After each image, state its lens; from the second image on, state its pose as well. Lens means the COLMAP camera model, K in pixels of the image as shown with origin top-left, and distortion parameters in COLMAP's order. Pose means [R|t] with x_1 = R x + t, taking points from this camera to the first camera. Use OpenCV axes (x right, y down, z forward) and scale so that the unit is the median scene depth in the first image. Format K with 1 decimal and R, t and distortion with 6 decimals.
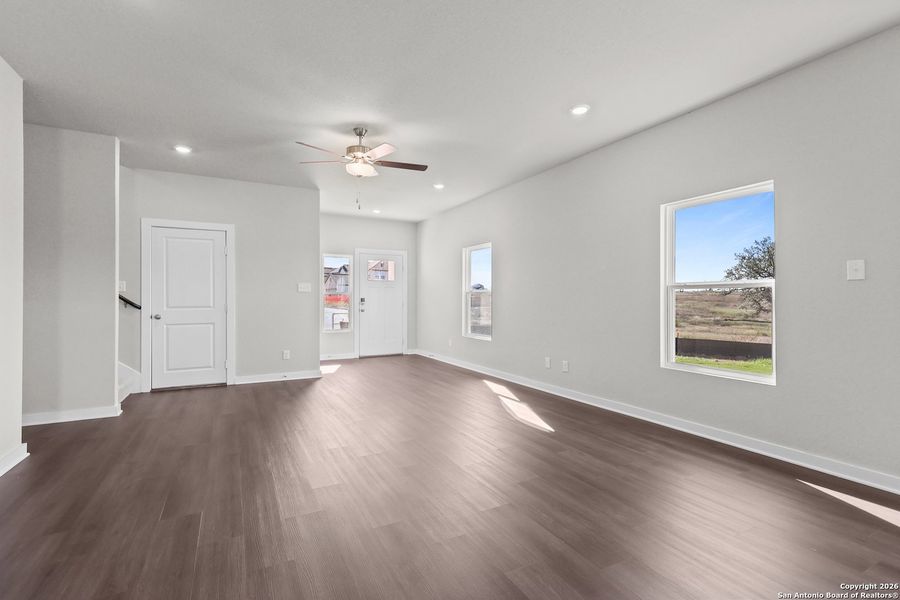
lens RADIAL K [[425.3, 0, 446.6], [0, 425.3, 299.2], [0, 0, 1]] dist [0.002314, 0.000118]
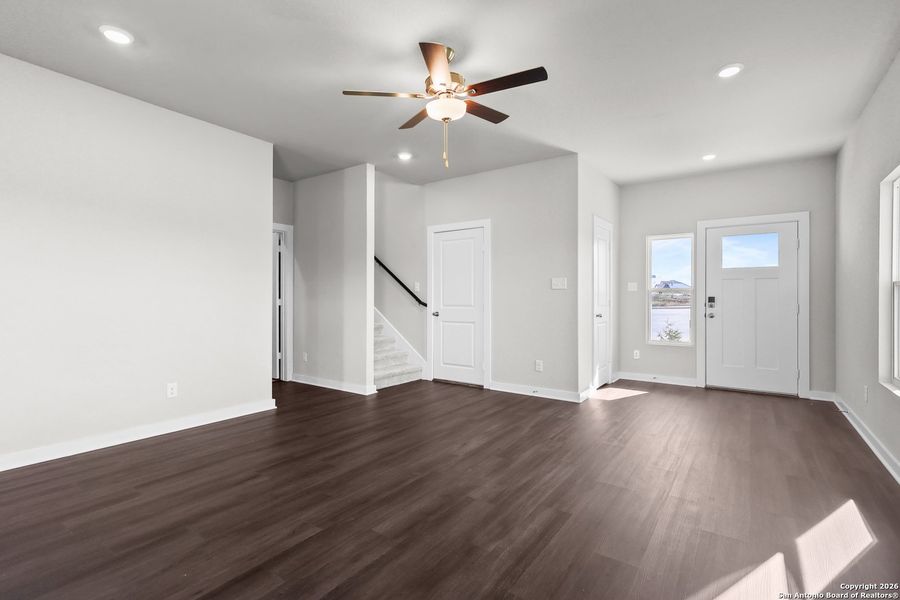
lens RADIAL K [[425.3, 0, 446.5], [0, 425.3, 298.4], [0, 0, 1]] dist [0.002314, 0.000118]
pose [[0.428822, 0.005092, -0.903374, 0.310310], [-0.001644, 0.999987, 0.004856, -0.003879], [0.903387, -0.000597, 0.428825, 0.515297]]
